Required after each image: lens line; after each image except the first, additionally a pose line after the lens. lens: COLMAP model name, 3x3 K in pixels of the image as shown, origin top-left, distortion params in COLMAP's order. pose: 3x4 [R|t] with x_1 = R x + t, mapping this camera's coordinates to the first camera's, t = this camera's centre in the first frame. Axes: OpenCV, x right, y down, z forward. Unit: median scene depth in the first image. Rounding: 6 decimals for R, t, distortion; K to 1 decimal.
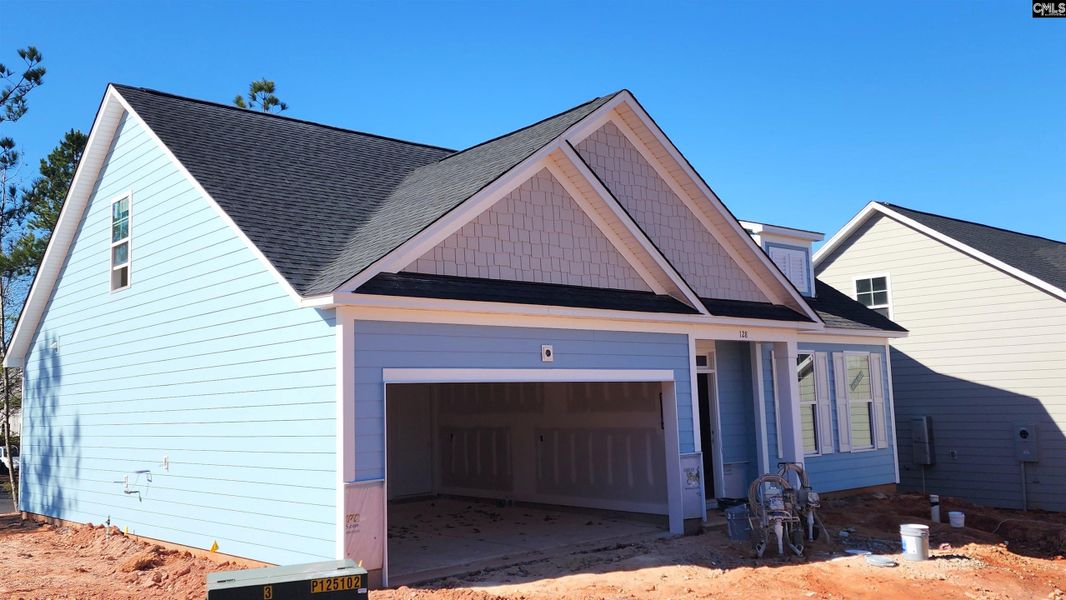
lens RADIAL K [[938.7, 0, 514.3], [0, 938.7, 302.2], [0, 0, 1]] dist [0.081074, -0.010010]
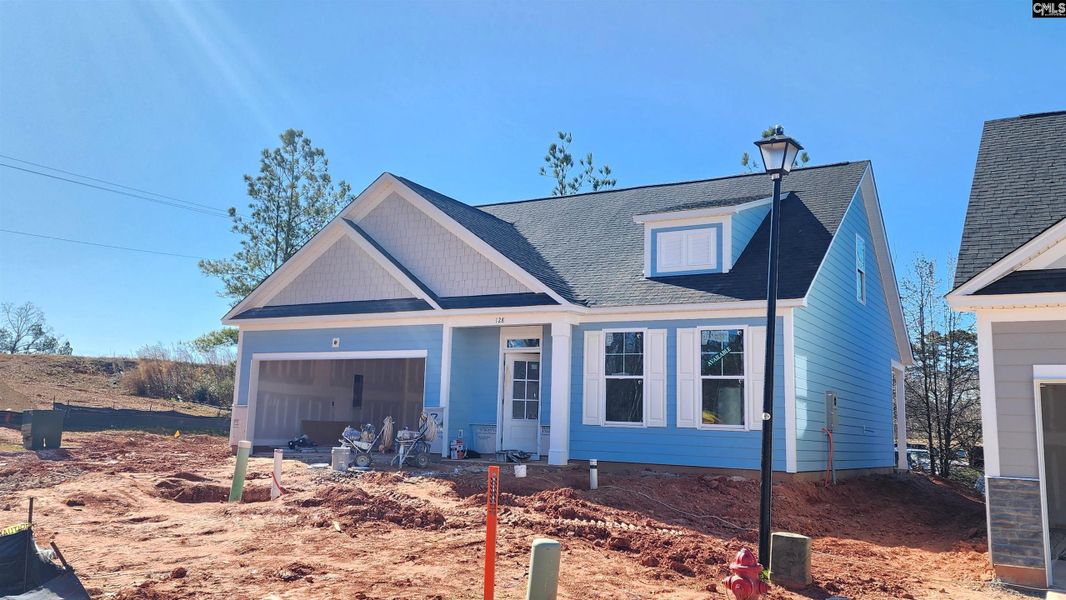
lens RADIAL K [[938.7, 0, 514.3], [0, 938.7, 302.2], [0, 0, 1]] dist [0.081074, -0.010010]
pose [[0.322438, -0.087811, -0.942509, 1.586695], [0.061138, 0.995541, -0.071836, 0.111551], [0.944614, -0.034461, 0.326369, 0.661586]]
